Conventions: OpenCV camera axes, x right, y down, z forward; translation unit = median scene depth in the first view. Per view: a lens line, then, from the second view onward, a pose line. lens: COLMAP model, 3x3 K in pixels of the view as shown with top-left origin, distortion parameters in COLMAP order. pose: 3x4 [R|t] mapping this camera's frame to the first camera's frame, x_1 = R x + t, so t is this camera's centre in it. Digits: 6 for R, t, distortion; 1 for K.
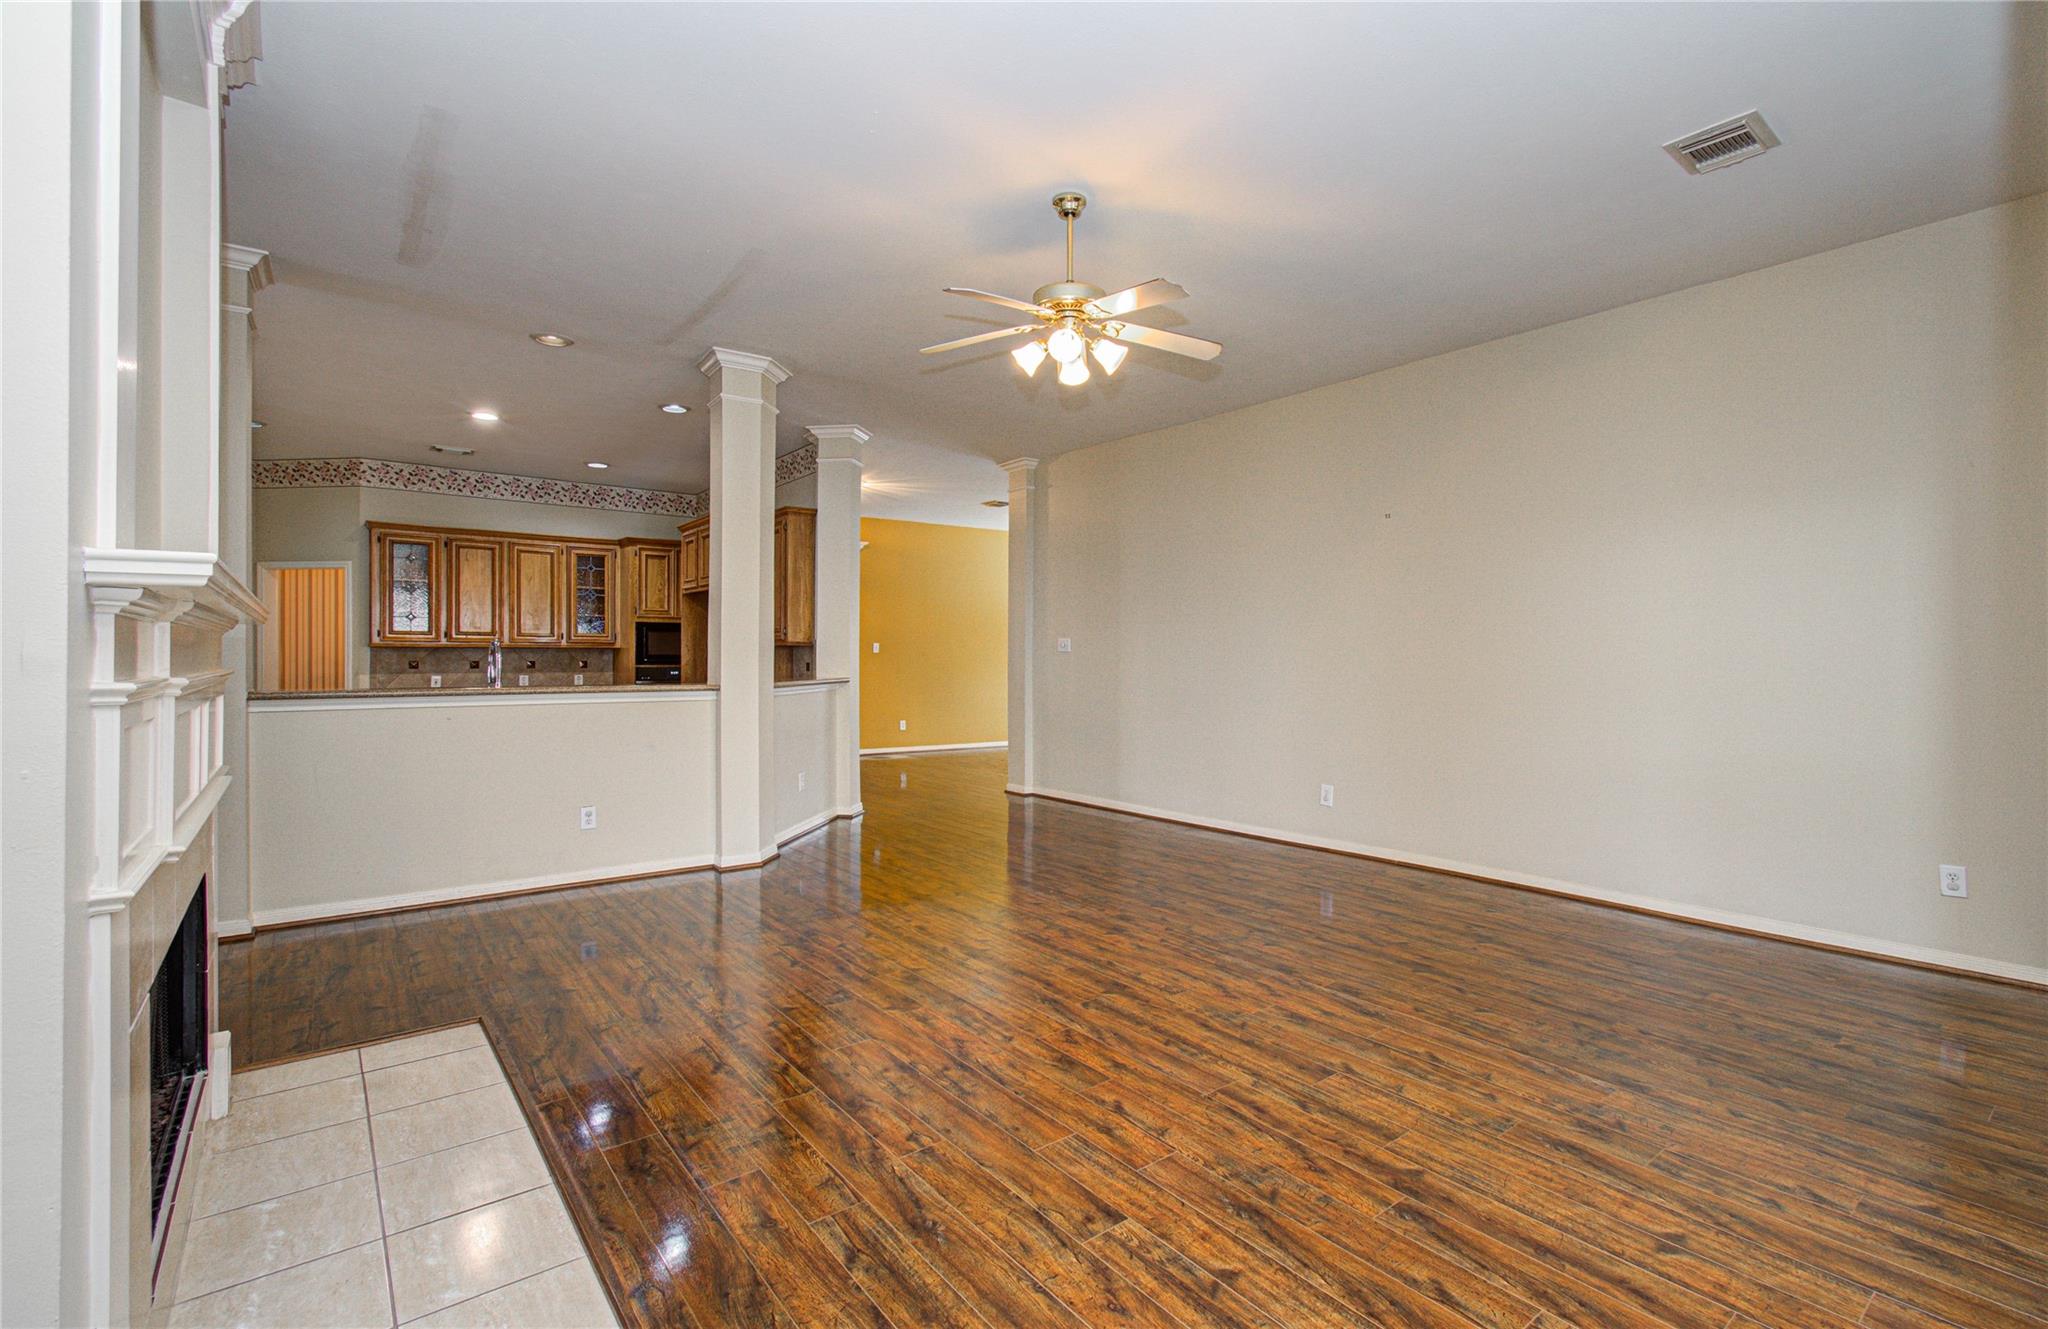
lens RADIAL K [[898.3, 0, 1046.8], [0, 898.3, 652.7], [0, 0, 1]] dist [-0.011629, 0.009971]
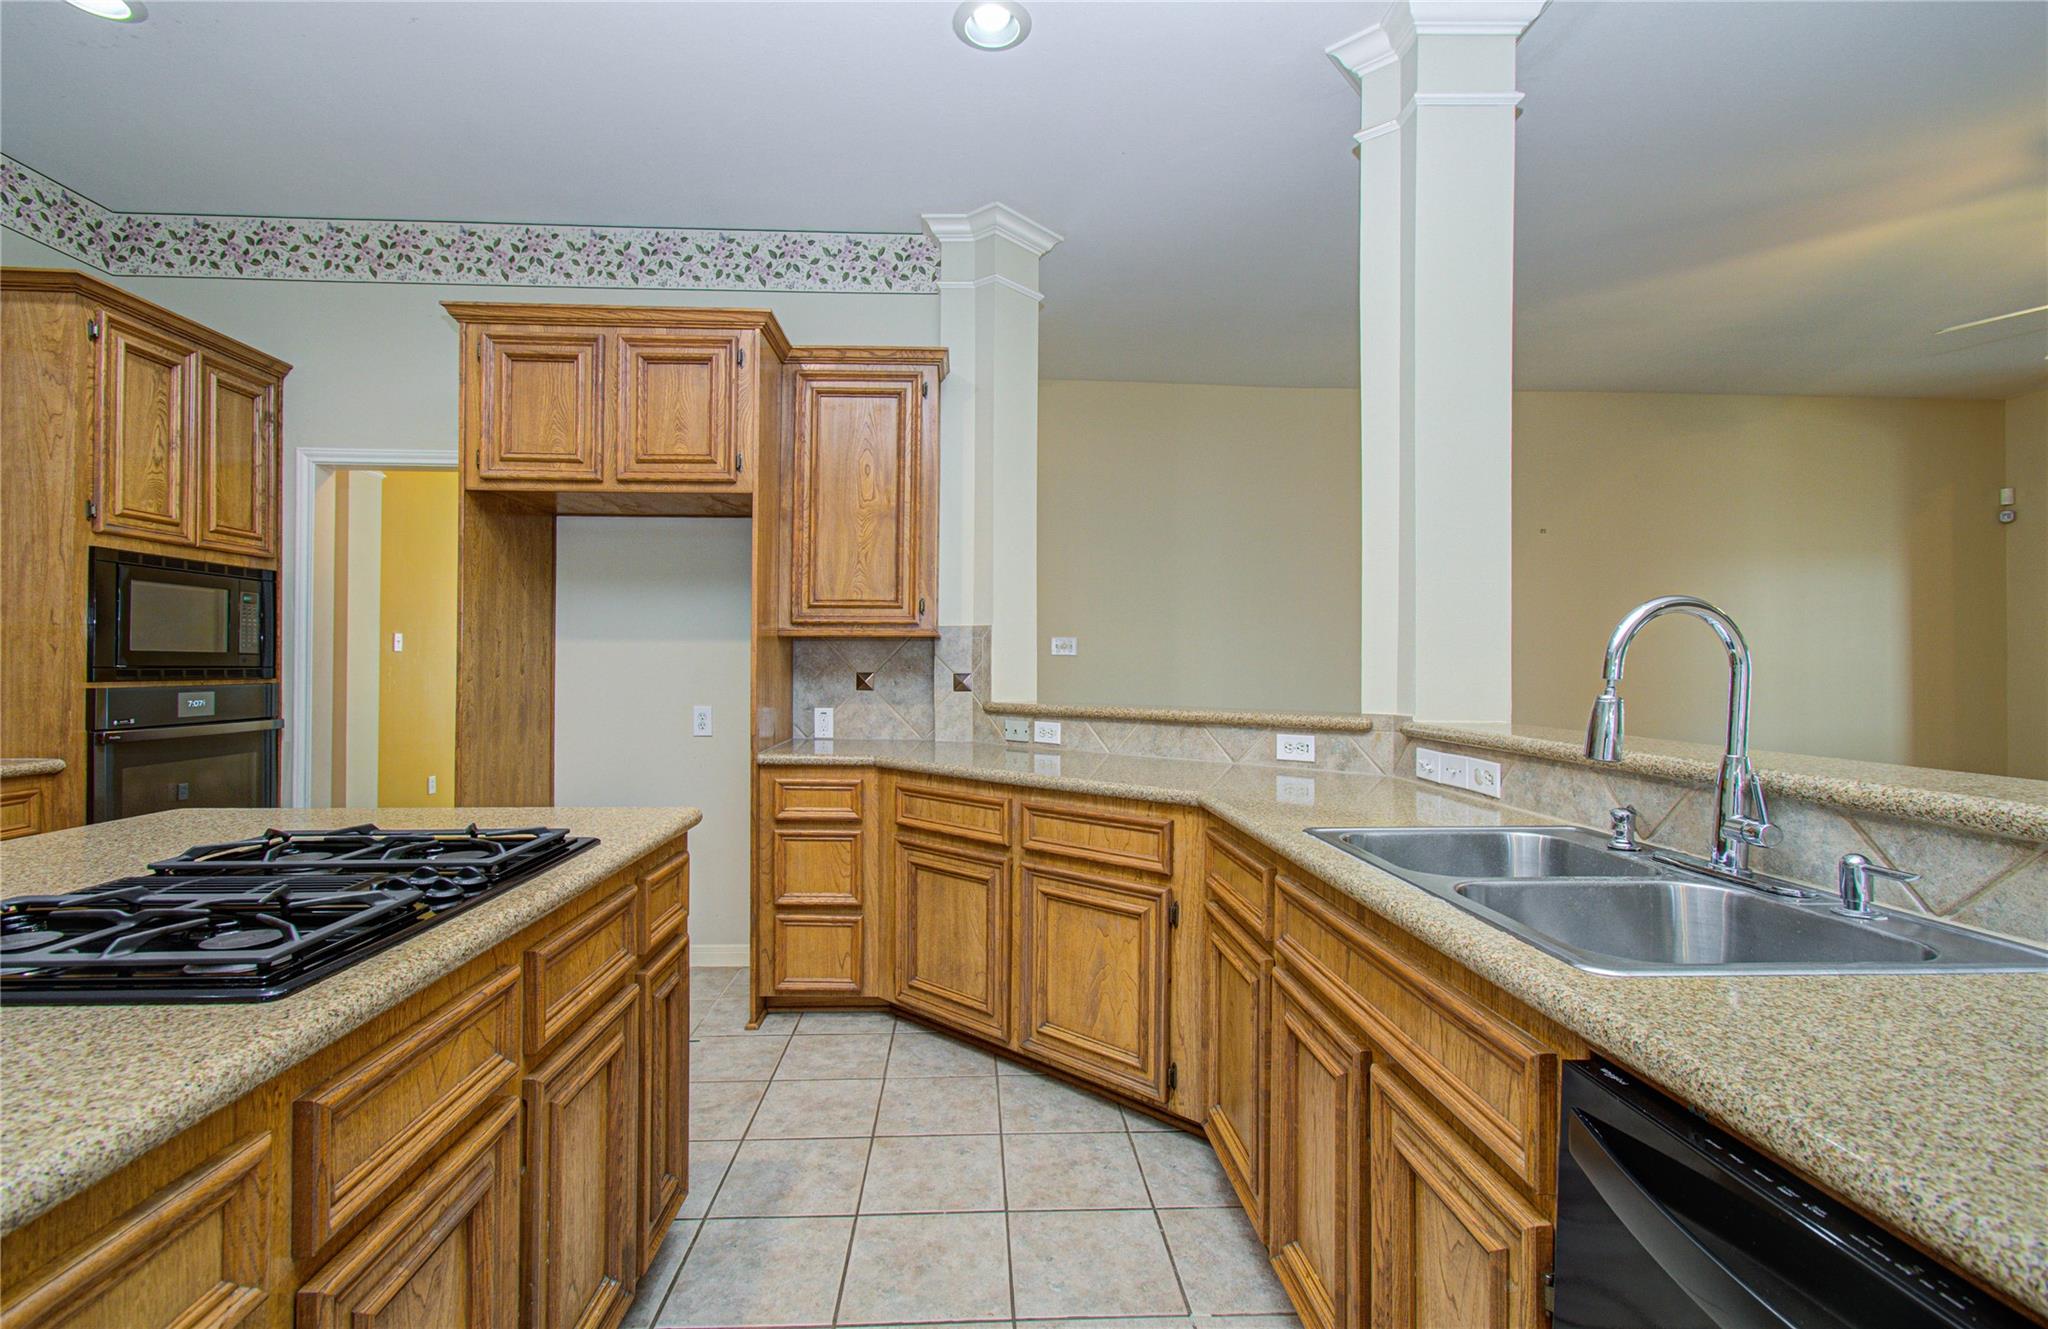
lens RADIAL K [[898.3, 0, 982.1], [0, 898.3, 666.0], [0, 0, 1]] dist [-0.011629, 0.009971]
pose [[0.607370, 0.005179, 0.794402, -0.577172], [-0.010909, 0.999939, 0.001821, 0.004115], [-0.794344, -0.009772, 0.607390, 0.619814]]
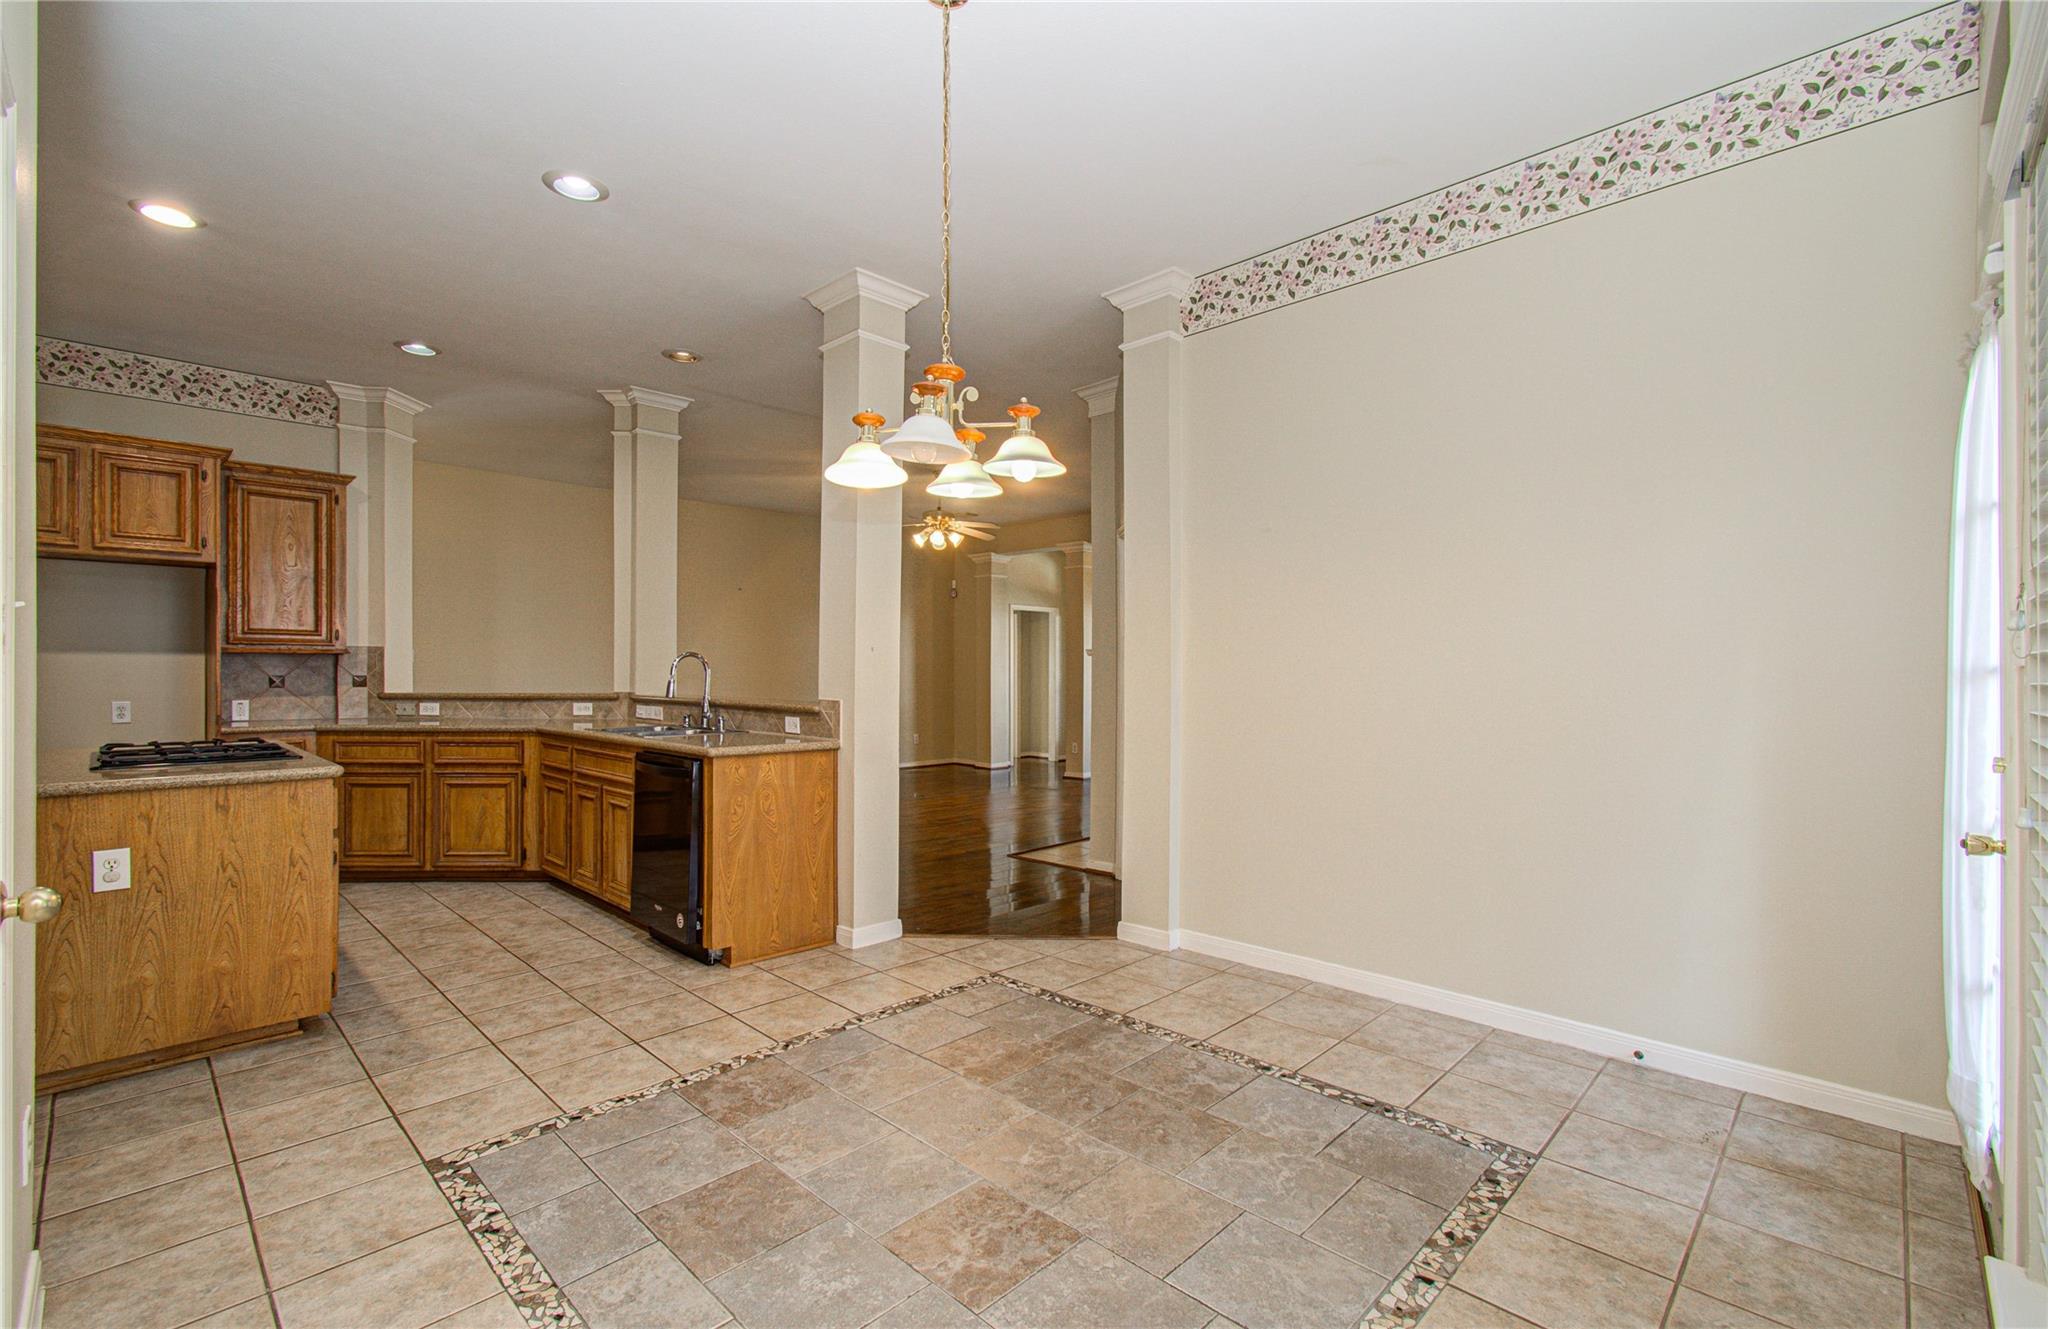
lens RADIAL K [[898.3, 0, 1021.6], [0, 898.3, 673.6], [0, 0, 1]] dist [-0.011629, 0.009971]
pose [[-0.129549, -0.004952, 0.991561, -1.001097], [-0.005987, 0.999973, 0.004211, 0.001174], [-0.991555, -0.005391, -0.129575, 0.471786]]
